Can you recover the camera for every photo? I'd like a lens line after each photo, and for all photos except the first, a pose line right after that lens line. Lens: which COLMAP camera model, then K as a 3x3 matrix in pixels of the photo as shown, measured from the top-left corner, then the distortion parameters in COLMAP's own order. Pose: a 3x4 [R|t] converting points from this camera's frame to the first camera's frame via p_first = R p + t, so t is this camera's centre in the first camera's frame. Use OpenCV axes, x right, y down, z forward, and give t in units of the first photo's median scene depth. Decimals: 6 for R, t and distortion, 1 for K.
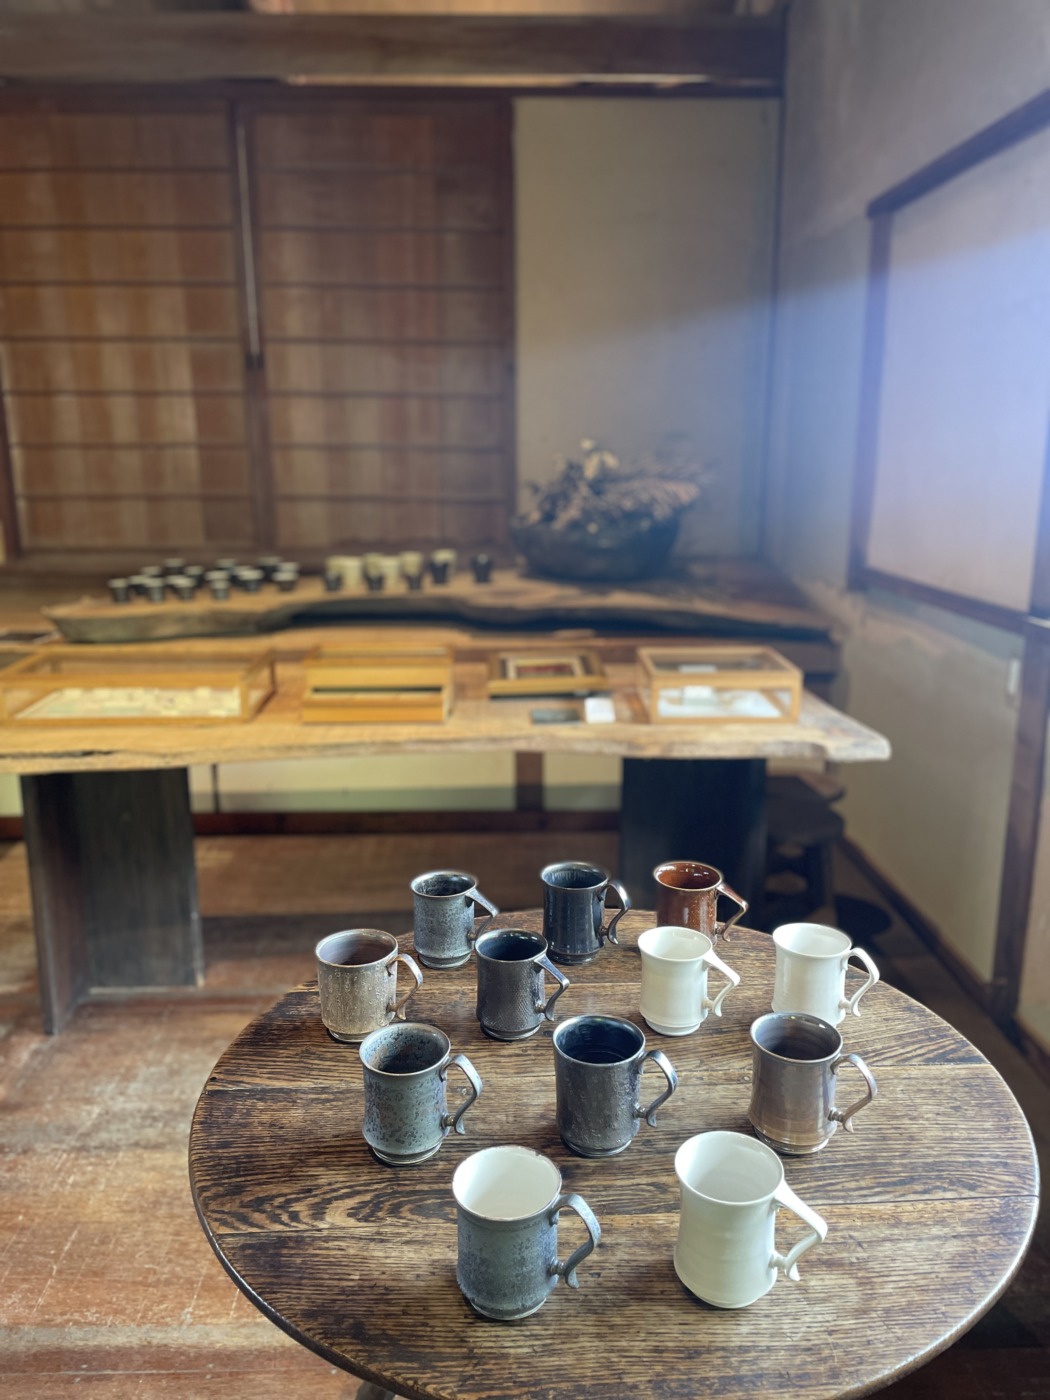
lens RADIAL K [[1068.2, 0, 527.2], [0, 1068.2, 698.3], [0, 0, 1]] dist [0.044369, -0.048751]
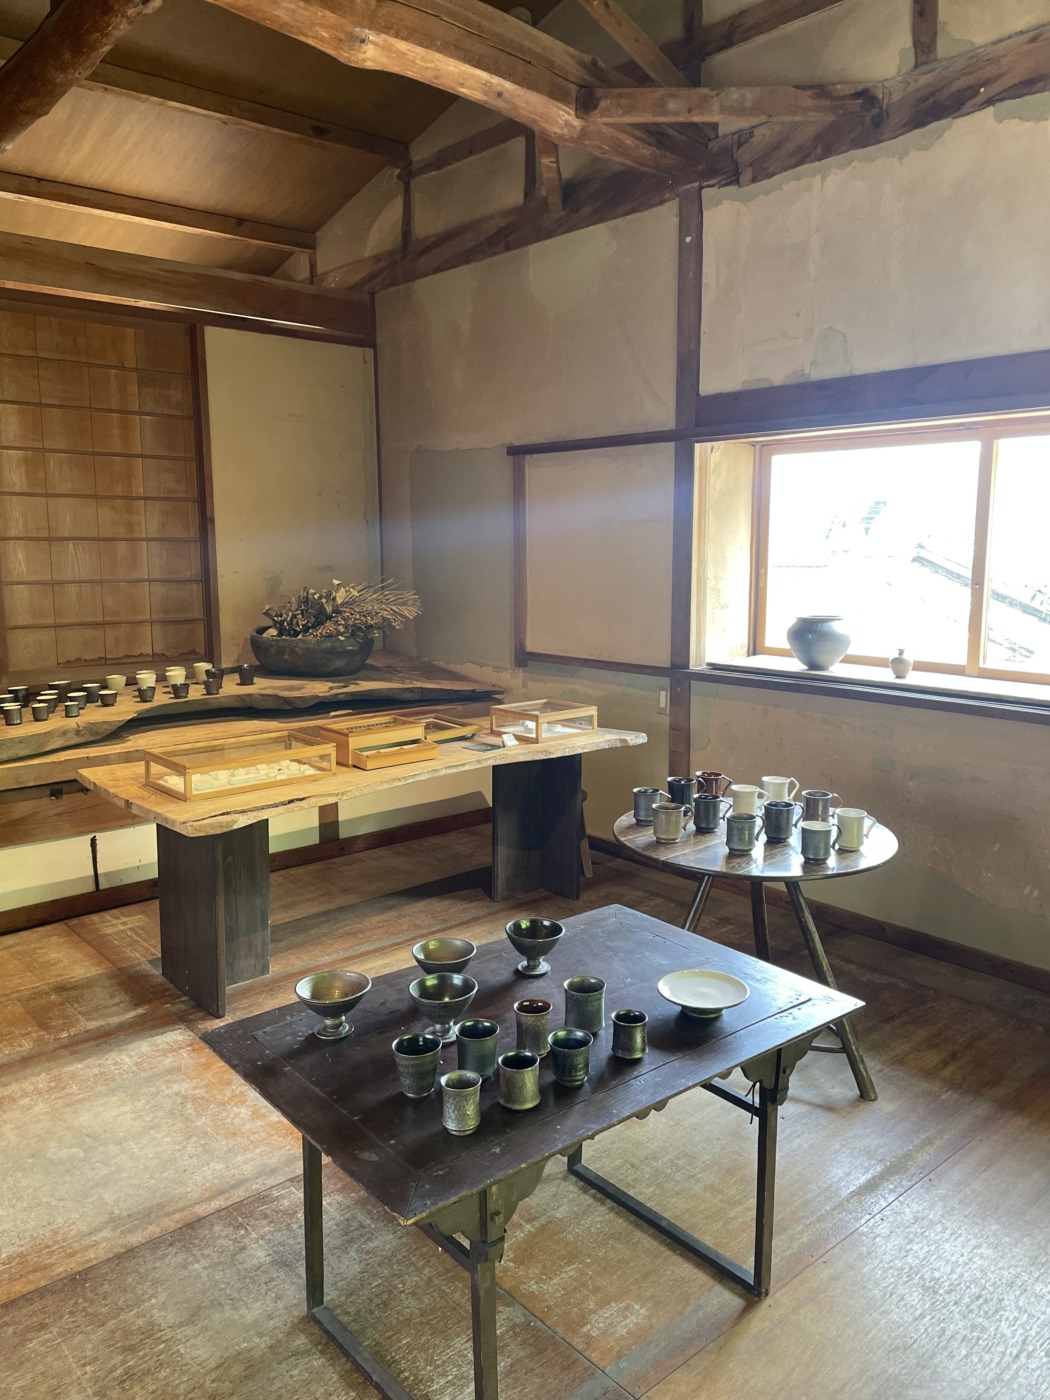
lens RADIAL K [[1068.2, 0, 523.6], [0, 1068.2, 699.9], [0, 0, 1]] dist [0.044369, -0.048751]
pose [[0.772772, -0.097645, 0.627128, -0.659274], [0.148972, 0.988396, -0.029674, 0.001389], [-0.616953, 0.116356, 0.778351, -0.258271]]
